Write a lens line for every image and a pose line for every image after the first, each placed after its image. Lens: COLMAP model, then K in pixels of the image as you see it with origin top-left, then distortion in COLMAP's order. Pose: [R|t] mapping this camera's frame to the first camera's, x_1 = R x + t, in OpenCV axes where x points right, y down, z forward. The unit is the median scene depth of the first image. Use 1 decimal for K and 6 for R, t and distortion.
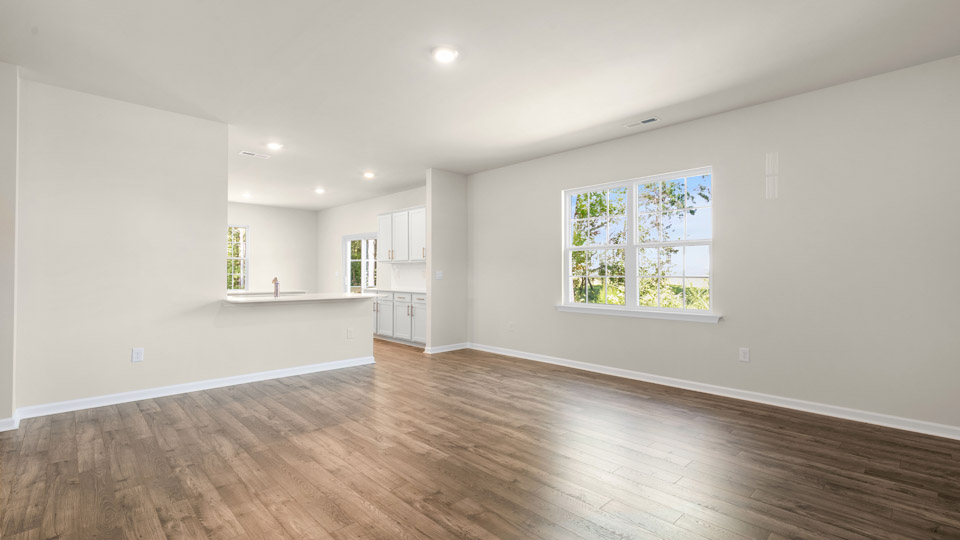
lens RADIAL K [[434.1, 0, 481.3], [0, 434.1, 267.8], [0, 0, 1]] dist [0.002009, 0.000012]
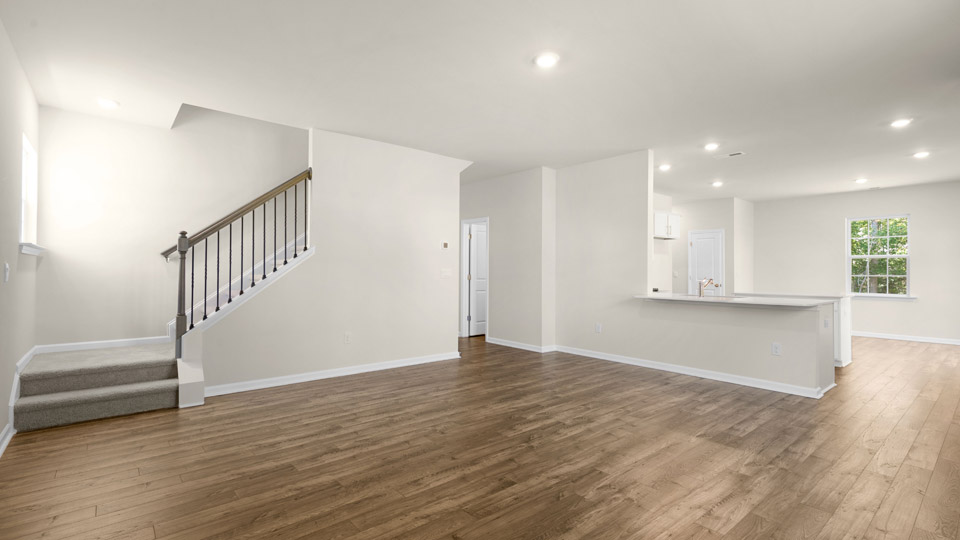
lens RADIAL K [[434.1, 0, 480.1], [0, 434.1, 268.8], [0, 0, 1]] dist [0.002009, 0.000012]
pose [[-0.055385, -0.008229, -0.998431, 0.859095], [0.004254, 0.999955, -0.008477, 0.011548], [0.998456, -0.004717, -0.055348, 0.816551]]
